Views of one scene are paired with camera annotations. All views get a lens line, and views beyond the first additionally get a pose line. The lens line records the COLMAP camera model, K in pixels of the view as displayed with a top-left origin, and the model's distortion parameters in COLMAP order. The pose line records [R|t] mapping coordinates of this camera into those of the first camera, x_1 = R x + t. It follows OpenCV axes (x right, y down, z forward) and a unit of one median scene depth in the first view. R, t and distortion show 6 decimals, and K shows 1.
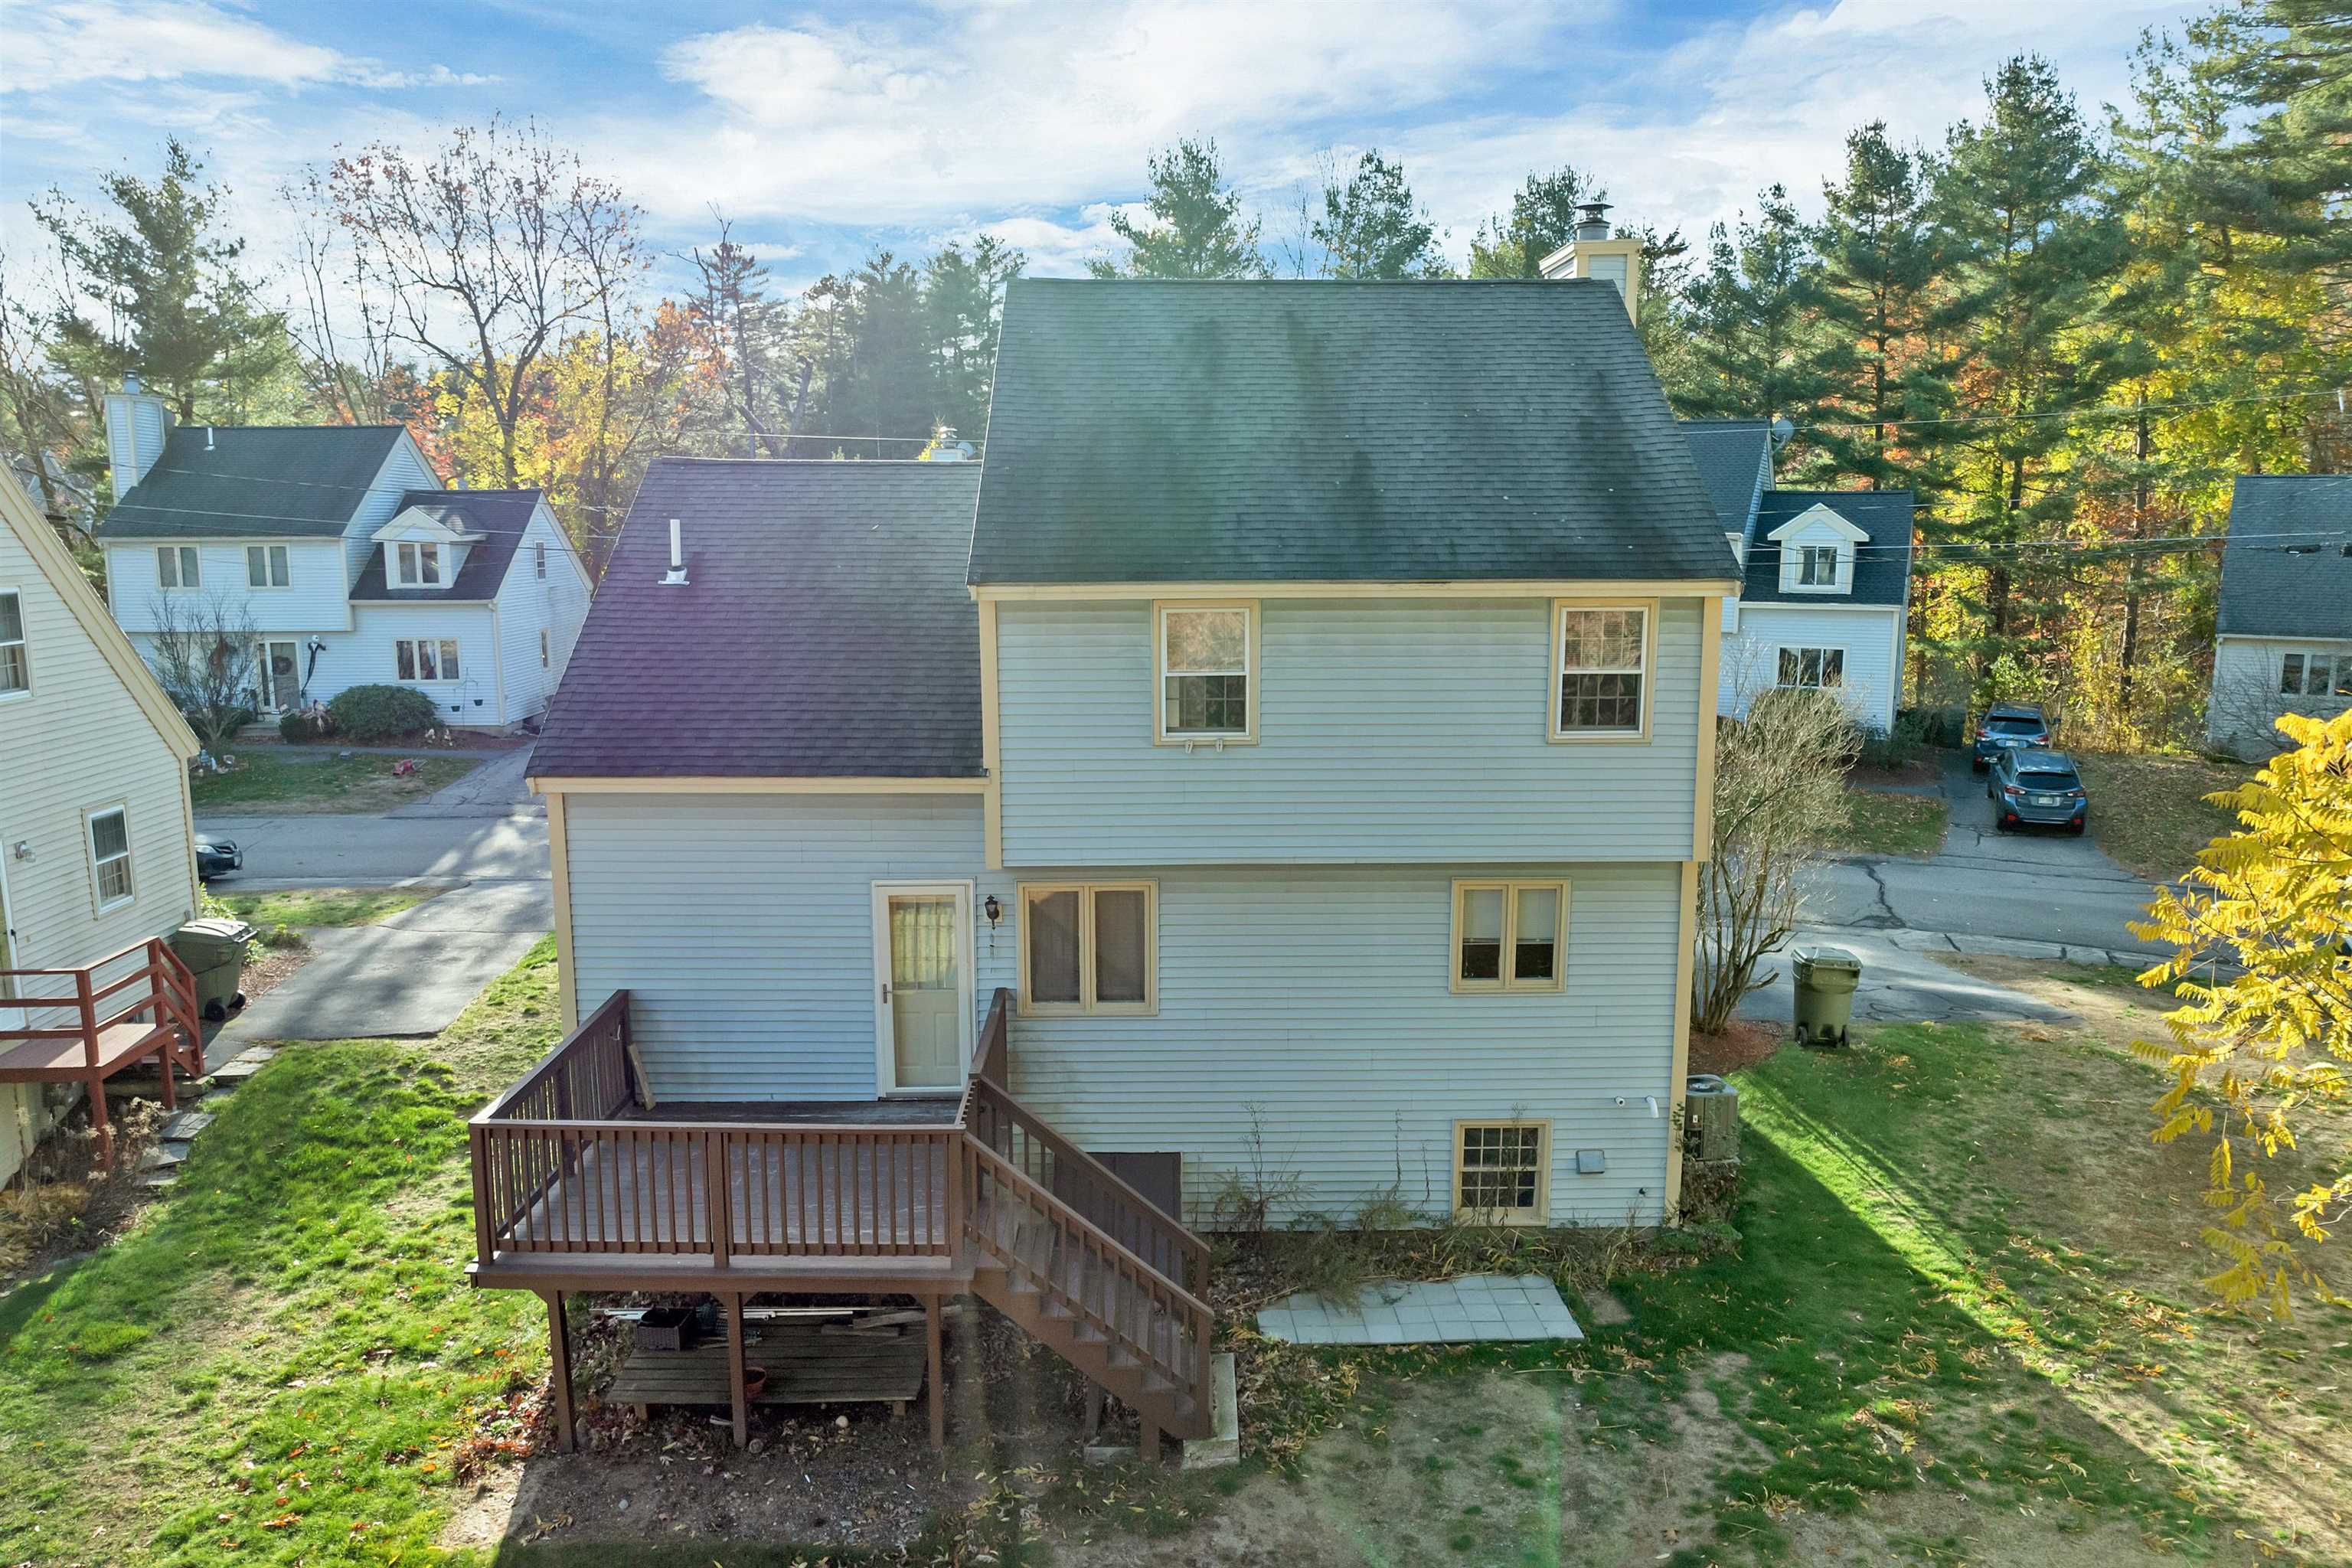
lens RADIAL K [[1709.9, 0, 1176.0], [0, 1709.9, 784.0], [0, 0, 1]] dist [-0.044073, 0.007761]
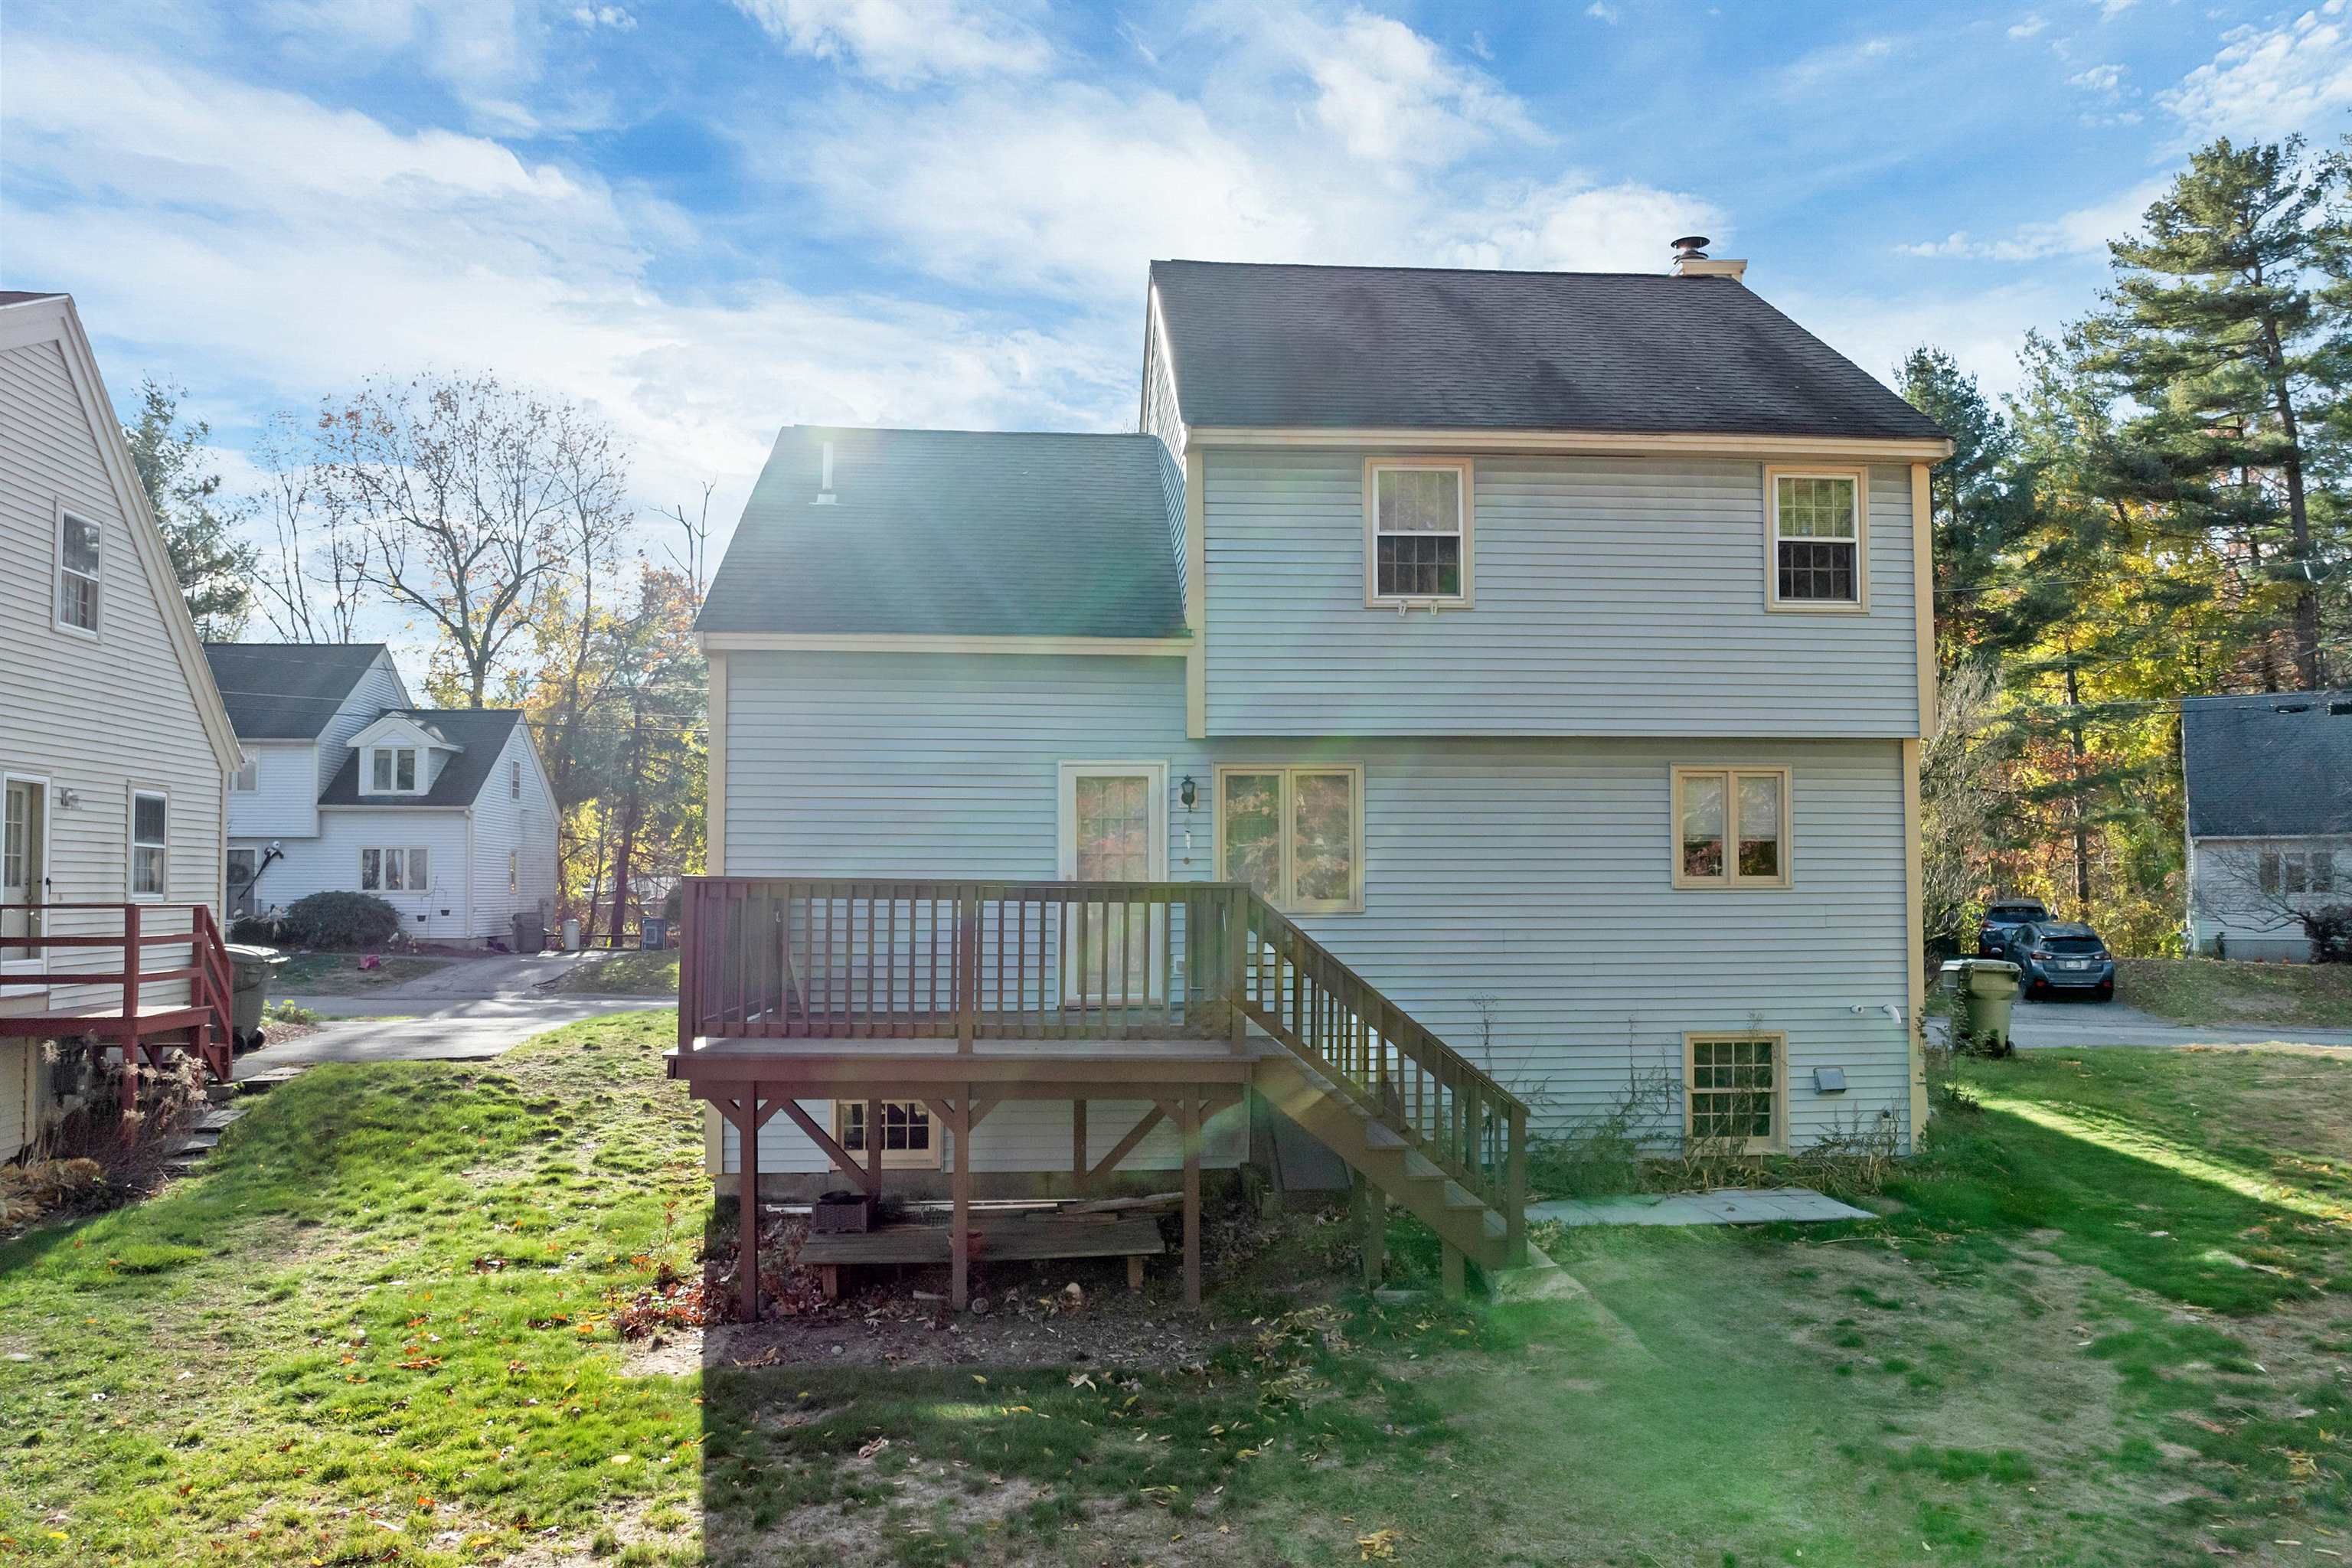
lens RADIAL K [[1692.7, 0, 1164.2], [0, 1692.7, 794.9], [0, 0, 1]] dist [-0.034628, -0.004085]
pose [[0.998426, 0.003446, 0.055974, -0.165716], [0.008548, 0.977095, -0.212634, 0.260489], [-0.055424, 0.212777, 0.975528, 0.102455]]
